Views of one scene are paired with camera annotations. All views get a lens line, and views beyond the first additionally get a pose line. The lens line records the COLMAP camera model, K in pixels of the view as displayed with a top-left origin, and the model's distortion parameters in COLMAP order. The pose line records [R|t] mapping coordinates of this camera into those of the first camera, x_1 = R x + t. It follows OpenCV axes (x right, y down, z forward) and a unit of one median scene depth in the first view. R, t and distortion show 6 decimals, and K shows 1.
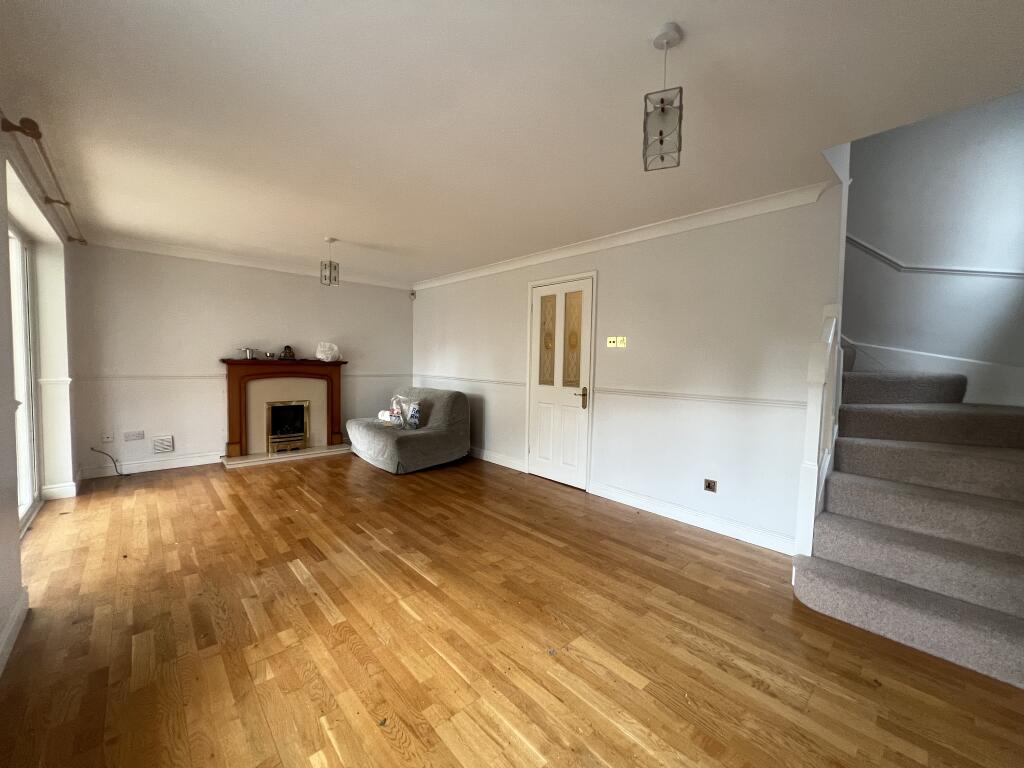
lens RADIAL K [[408.9, 0, 507.1], [0, 408.9, 385.9], [0, 0, 1]] dist [0.001025, 0.000419]
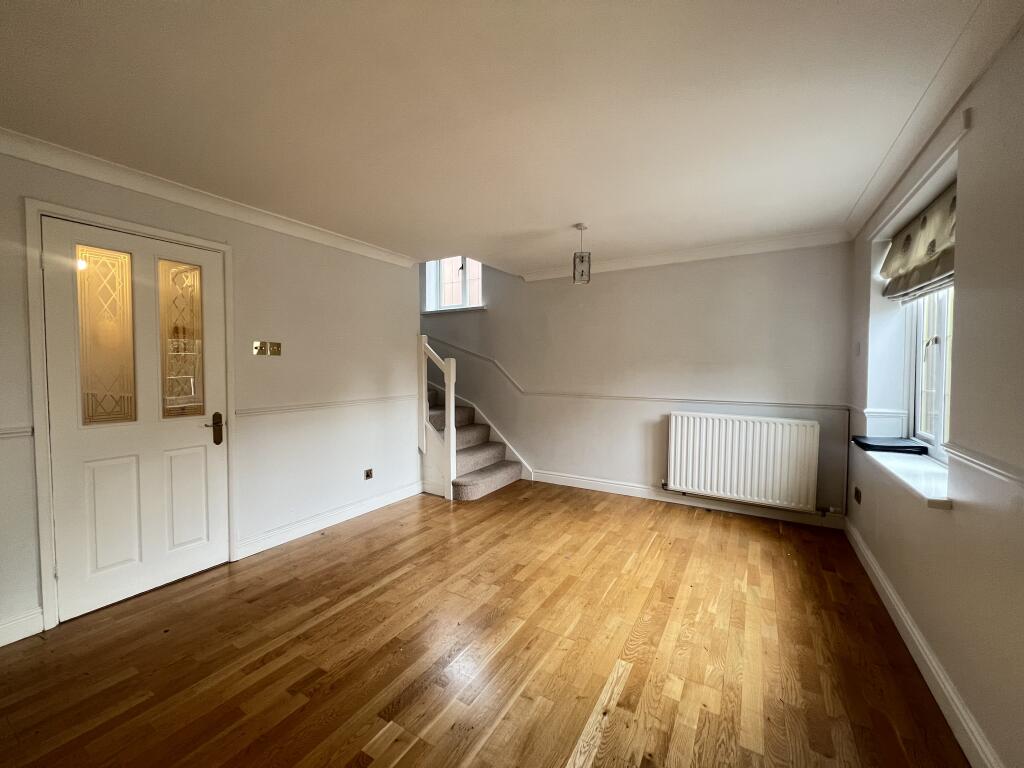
lens RADIAL K [[408.9, 0, 509.1], [0, 408.9, 381.0], [0, 0, 1]] dist [0.001025, 0.000419]
pose [[-0.283810, -0.051202, 0.957512, -0.628834], [0.052631, 0.996236, 0.068873, -0.074602], [-0.957435, 0.069941, -0.280047, 0.772025]]
